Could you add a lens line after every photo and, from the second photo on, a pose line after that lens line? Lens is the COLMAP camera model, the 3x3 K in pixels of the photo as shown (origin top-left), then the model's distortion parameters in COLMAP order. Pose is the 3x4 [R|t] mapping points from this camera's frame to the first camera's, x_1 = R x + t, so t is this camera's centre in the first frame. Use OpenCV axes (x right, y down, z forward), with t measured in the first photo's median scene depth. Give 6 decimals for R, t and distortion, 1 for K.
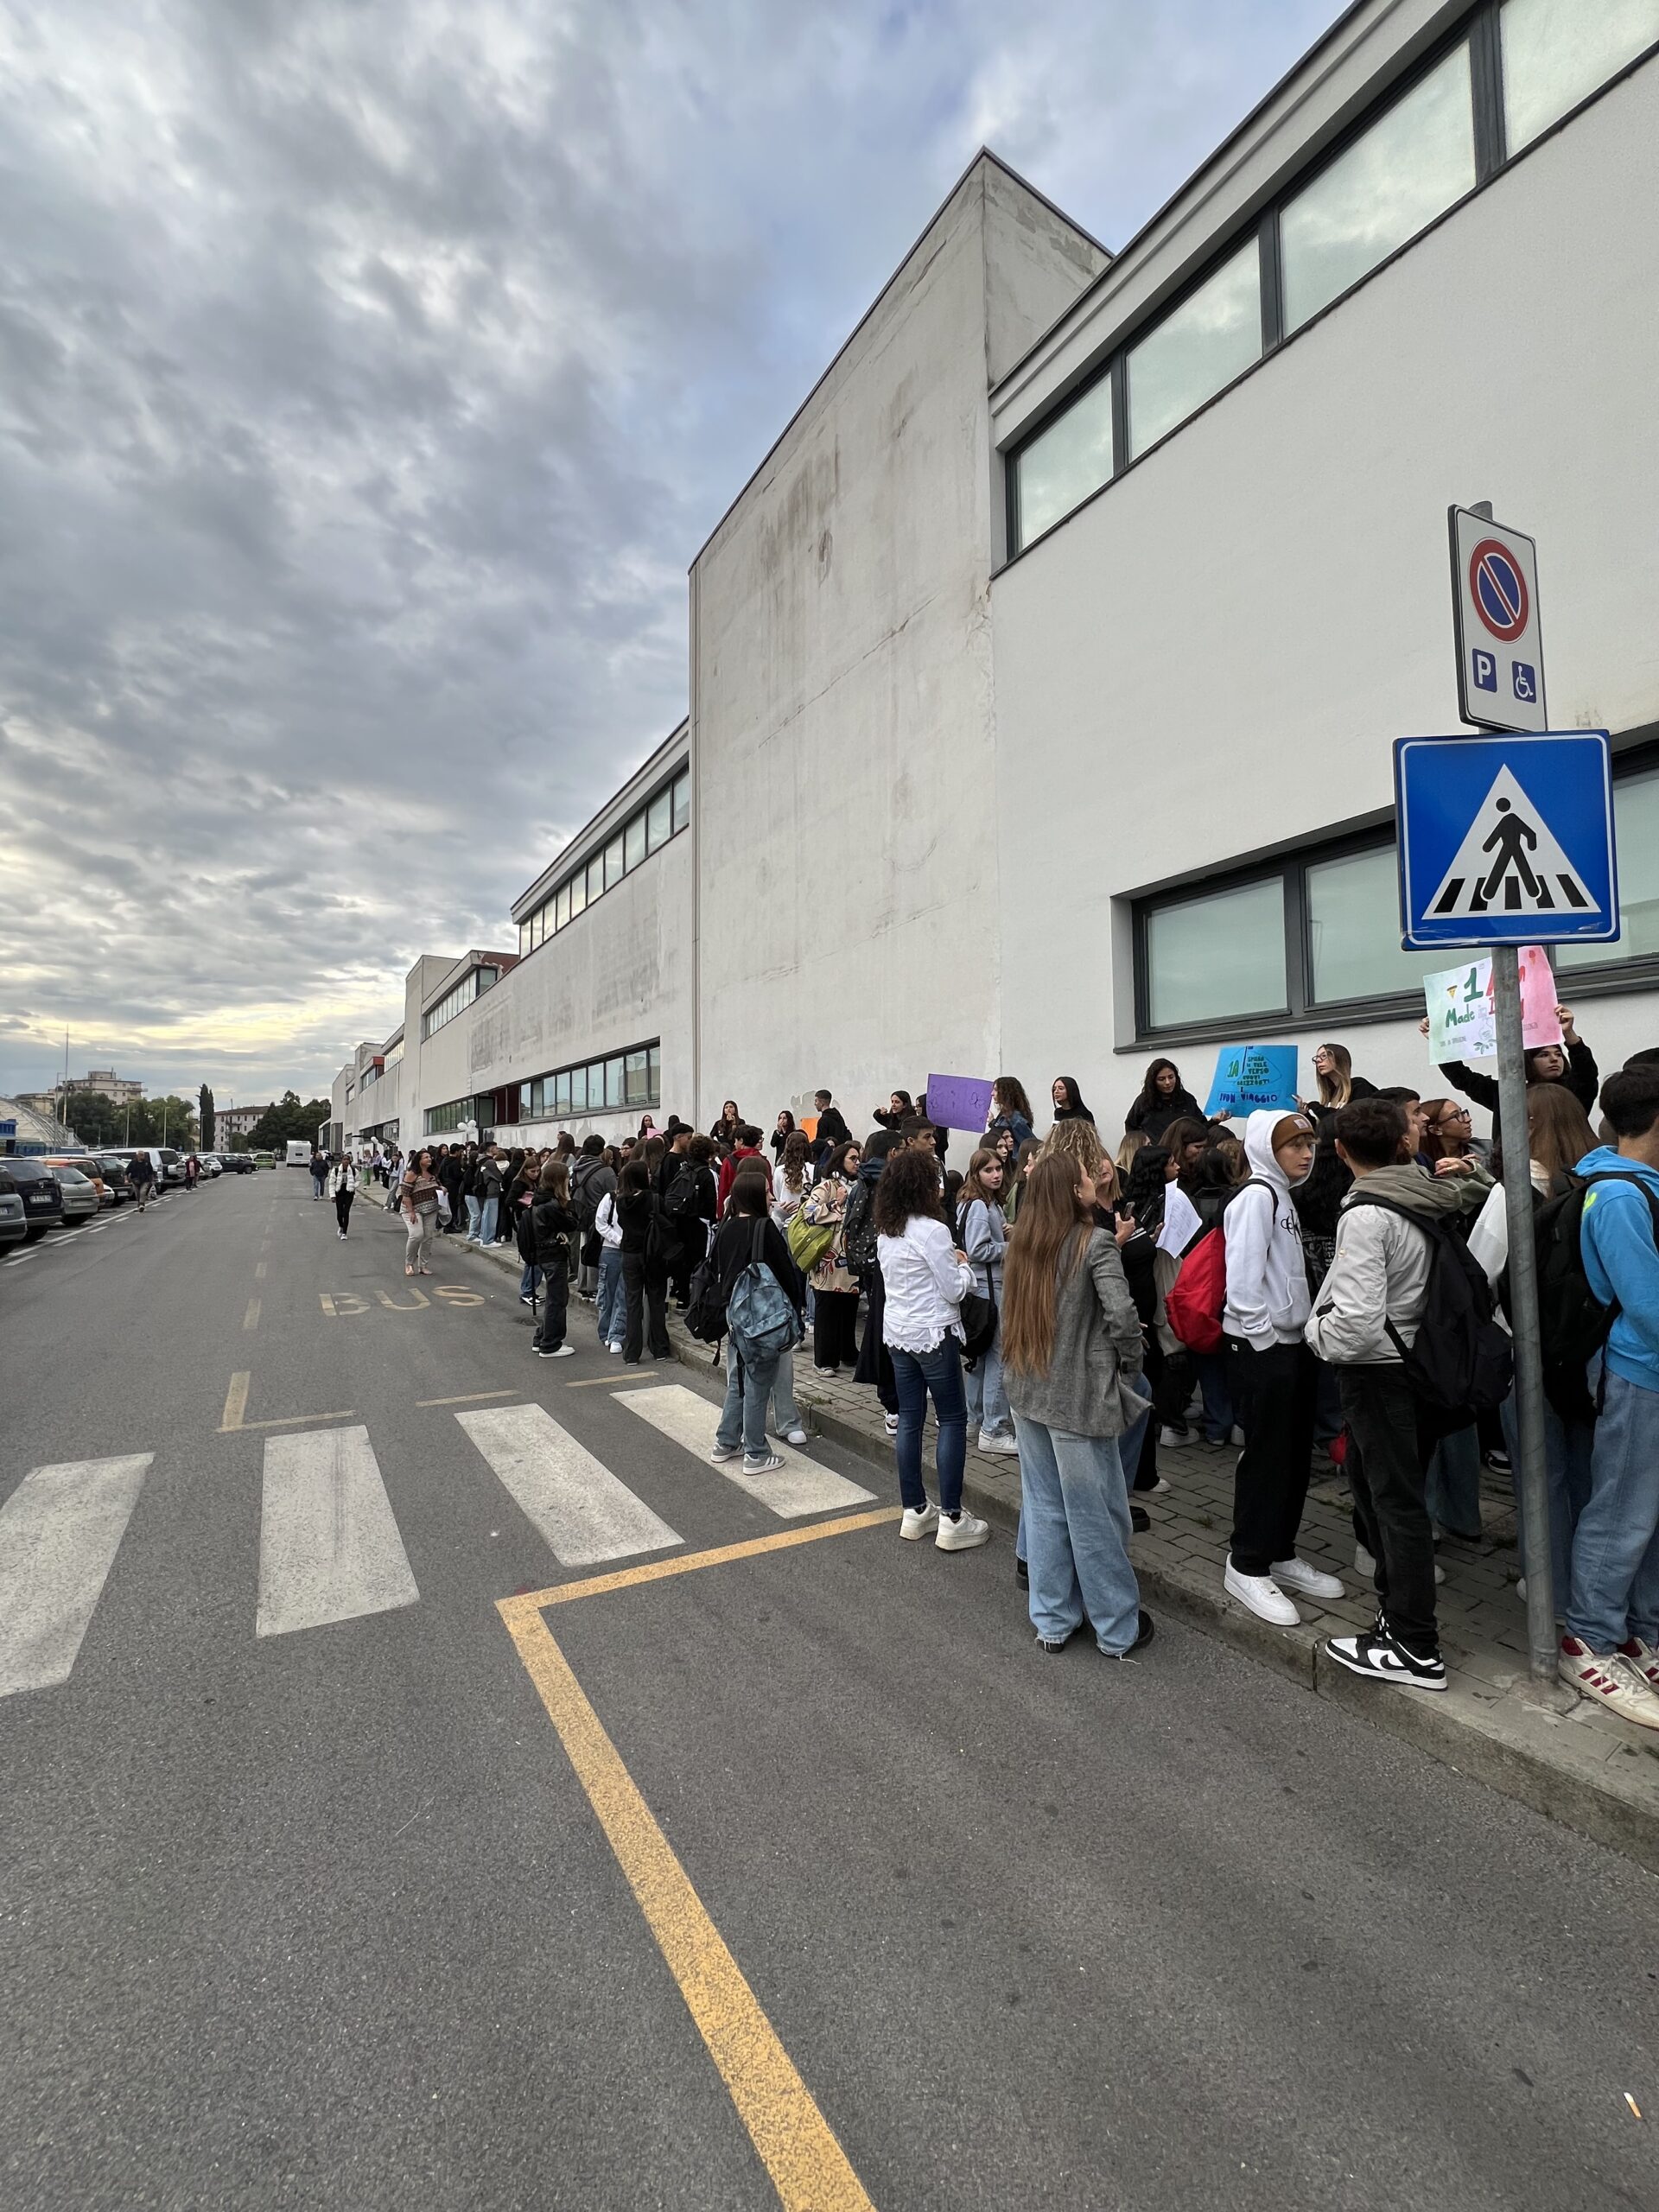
lens RADIAL K [[885.1, 0, 825.8], [0, 885.1, 1101.1], [0, 0, 1]] dist [-0.001478, -0.000842]
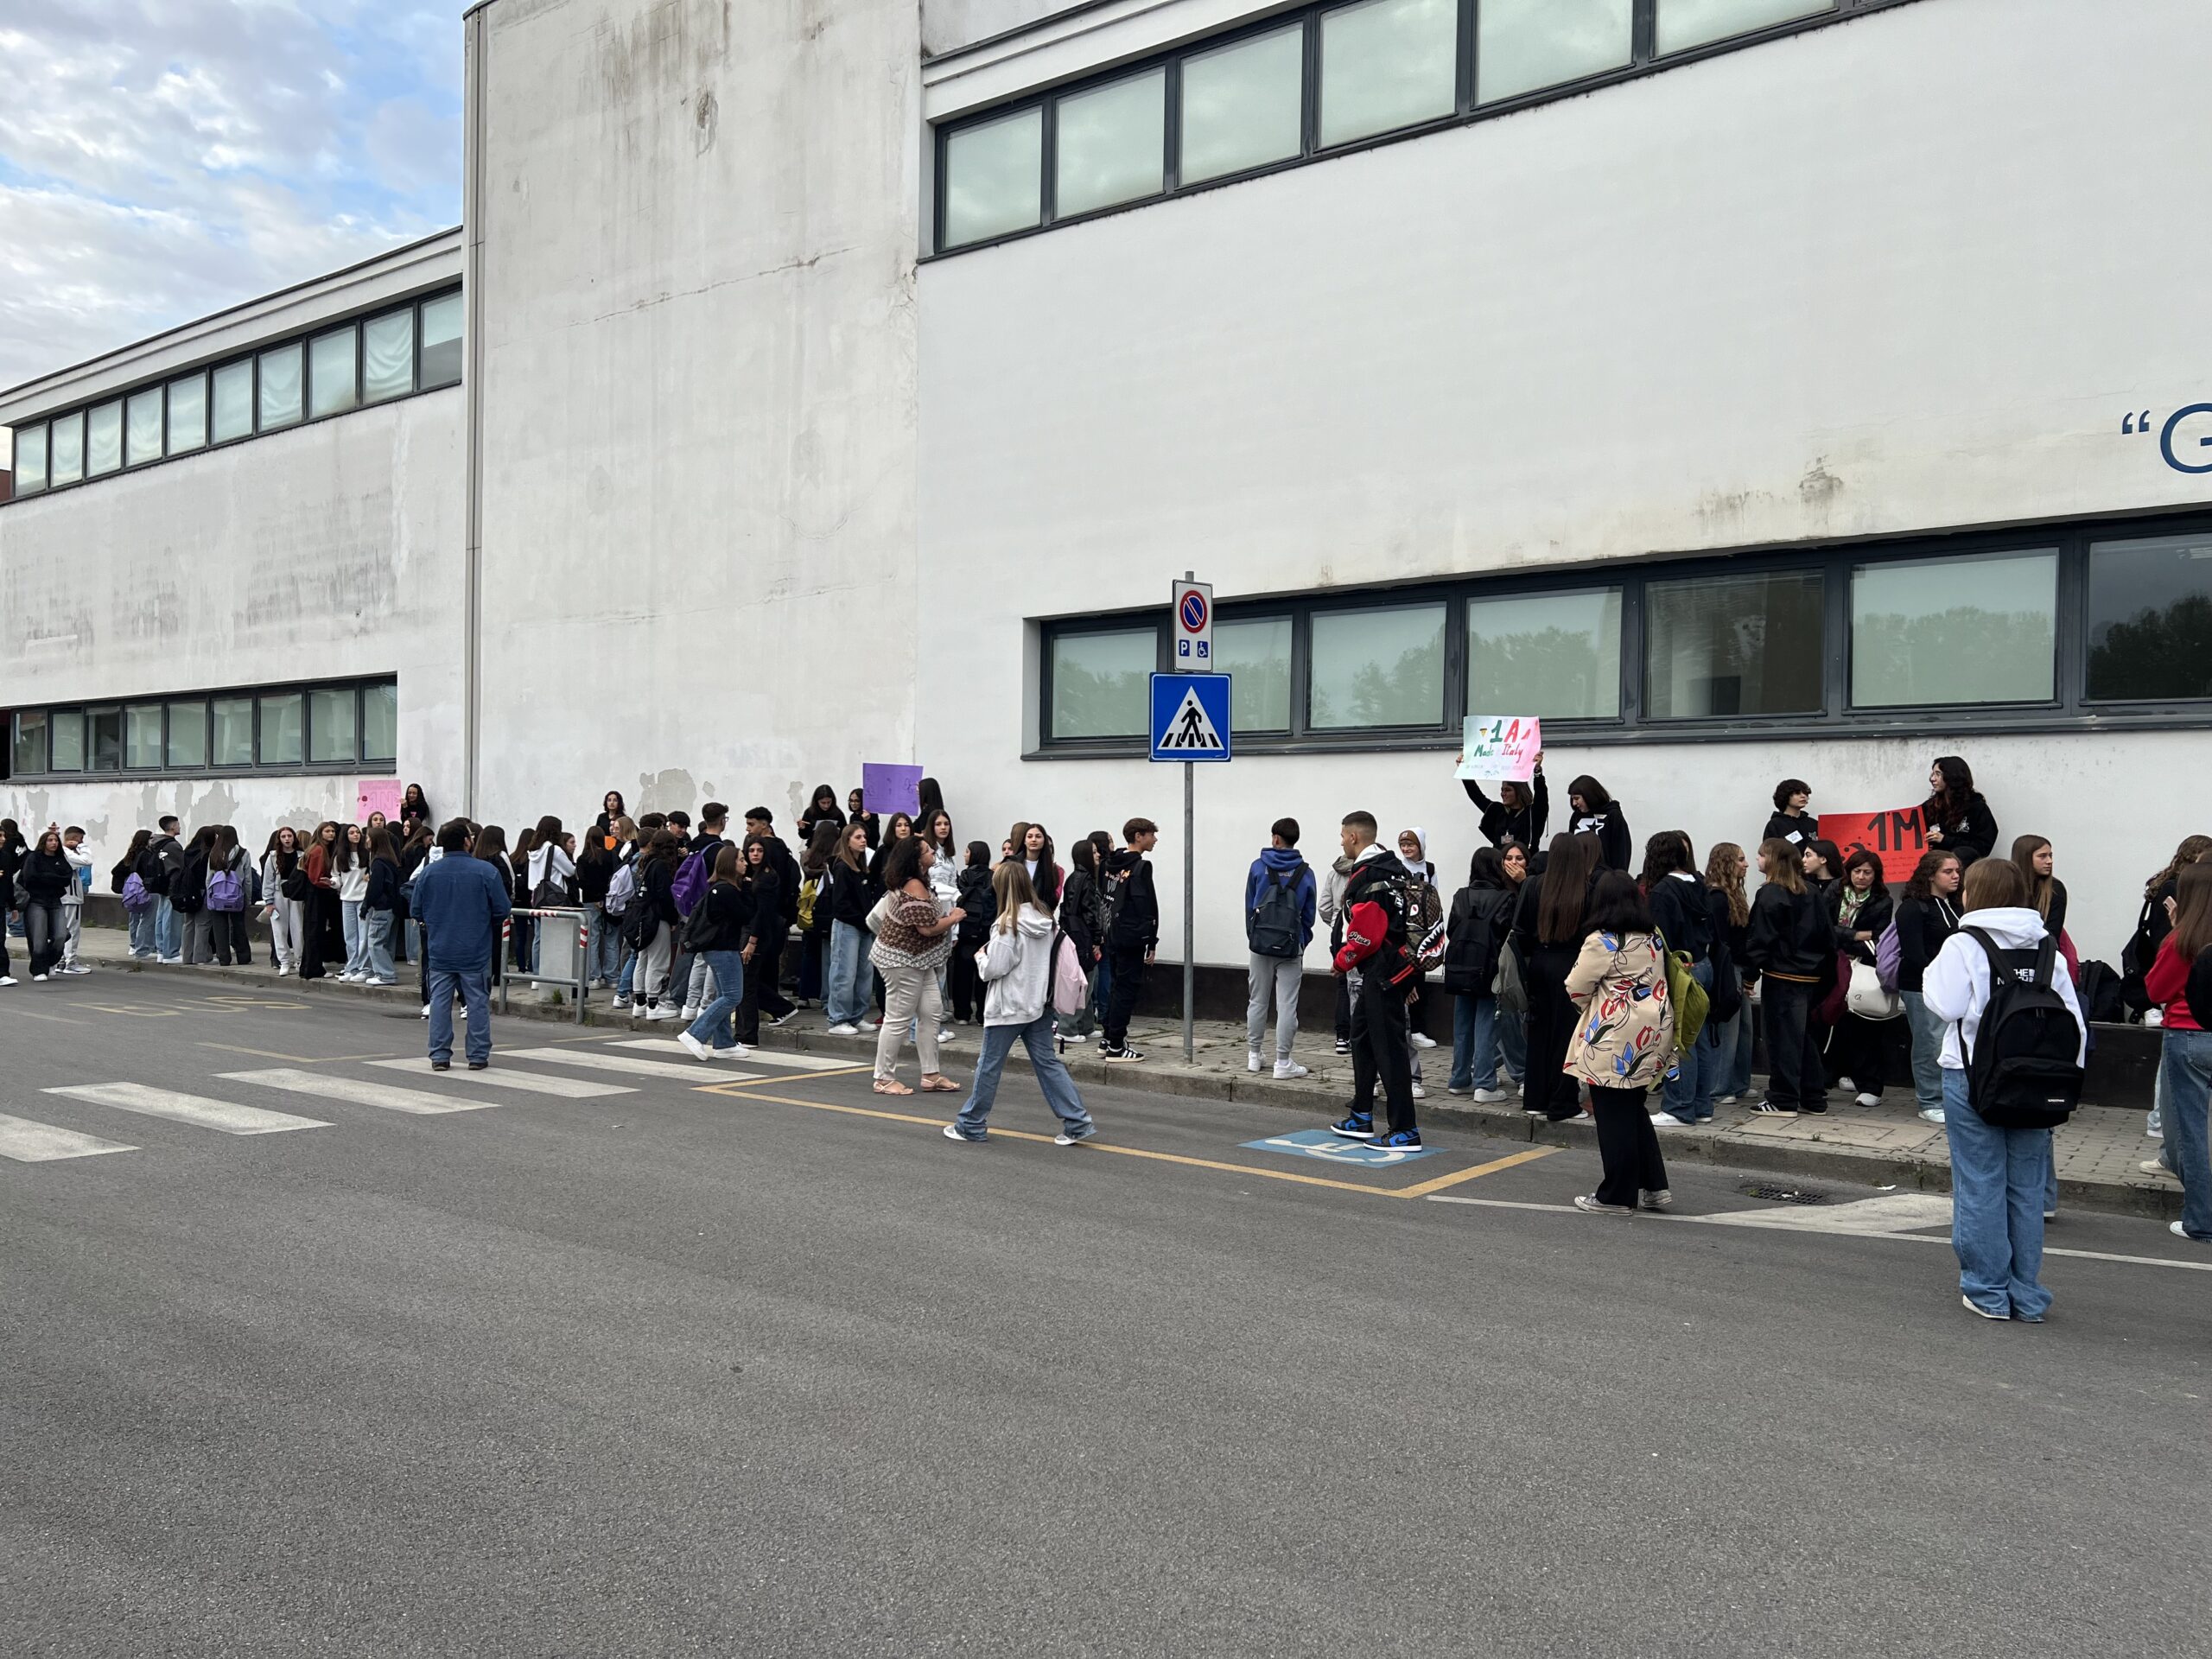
lens RADIAL K [[1670.3, 0, 1106.2], [0, 1670.3, 830.3], [0, 0, 1]] dist [0.036802, -0.051324]
pose [[0.926536, 0.022920, 0.375508, -0.264291], [-0.040410, 0.998431, 0.038767, -0.036028], [-0.374031, -0.051094, 0.926008, -0.725500]]
